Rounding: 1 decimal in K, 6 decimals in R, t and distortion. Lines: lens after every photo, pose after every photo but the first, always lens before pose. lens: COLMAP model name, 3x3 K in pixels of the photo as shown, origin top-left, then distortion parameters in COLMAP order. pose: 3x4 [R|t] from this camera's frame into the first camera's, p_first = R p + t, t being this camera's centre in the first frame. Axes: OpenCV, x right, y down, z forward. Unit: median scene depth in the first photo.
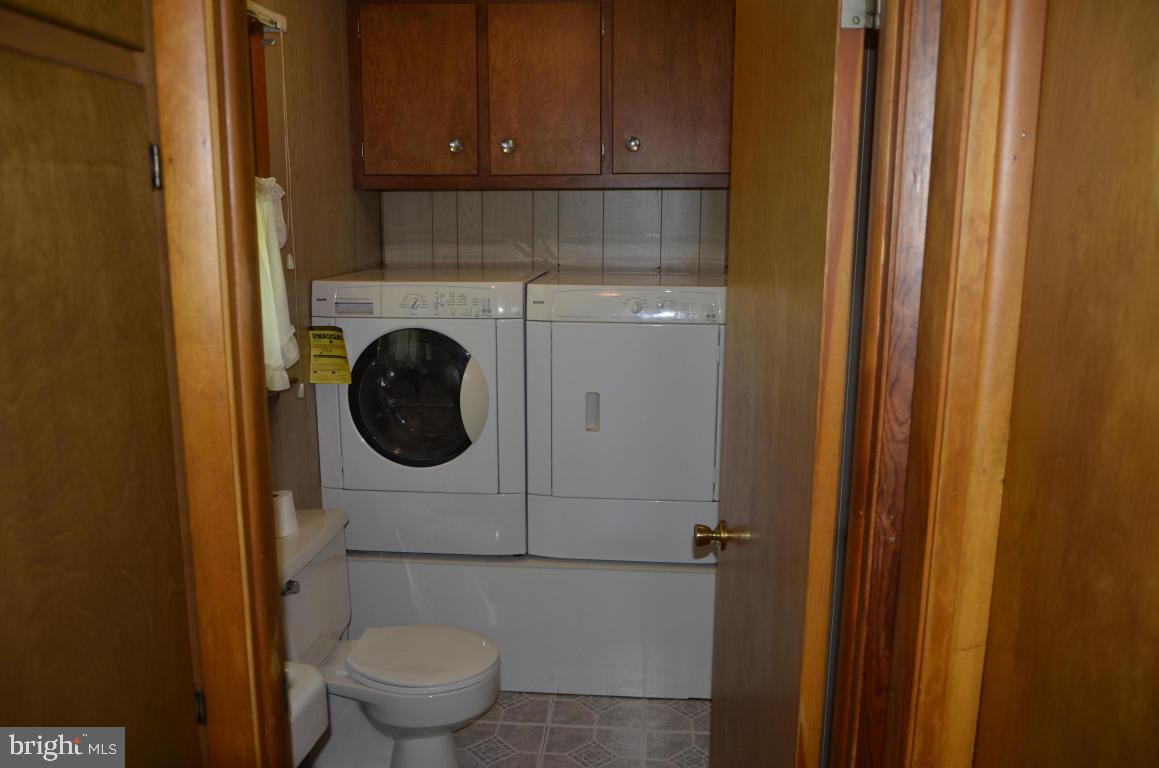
lens RADIAL K [[896.4, 0, 576.5], [0, 896.4, 383.2], [0, 0, 1]] dist [-0.026868, 0.002541]
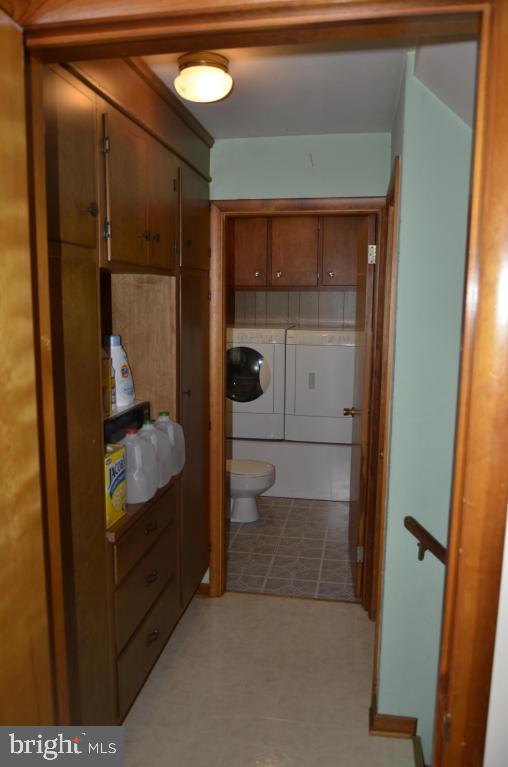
lens RADIAL K [[593.2, 0, 255.6], [0, 593.2, 384.6], [0, 0, 1]] dist [-0.026868, 0.002541]
pose [[0.995846, 0.018568, -0.089145, 0.008880], [-0.021899, 0.999092, -0.036535, 0.096456], [0.088386, 0.038336, 0.995348, -0.606219]]
